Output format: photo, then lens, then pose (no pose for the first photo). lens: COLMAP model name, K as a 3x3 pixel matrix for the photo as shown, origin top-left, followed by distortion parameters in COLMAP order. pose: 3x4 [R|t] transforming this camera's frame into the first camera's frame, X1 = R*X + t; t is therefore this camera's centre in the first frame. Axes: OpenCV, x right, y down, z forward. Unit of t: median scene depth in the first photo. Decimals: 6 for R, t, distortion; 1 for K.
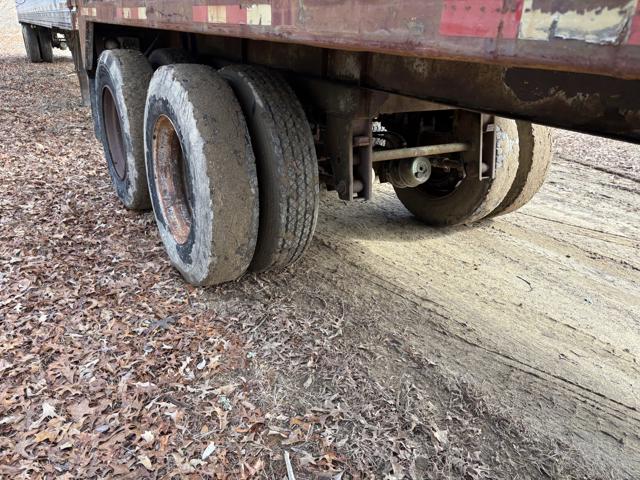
lens RADIAL K [[485.4, 0, 319.0], [0, 485.4, 244.0], [0, 0, 1]] dist [0.046573, -0.051309]
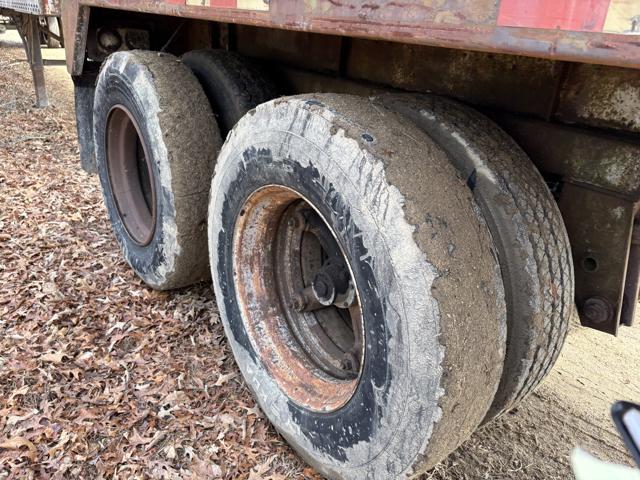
lens RADIAL K [[485.4, 0, 323.3], [0, 485.4, 234.3], [0, 0, 1]] dist [0.046573, -0.051309]
pose [[0.993640, -0.014733, 0.111640, -0.262746], [0.014308, 0.999887, 0.004605, -0.166698], [-0.111695, -0.002978, 0.993738, 0.356092]]
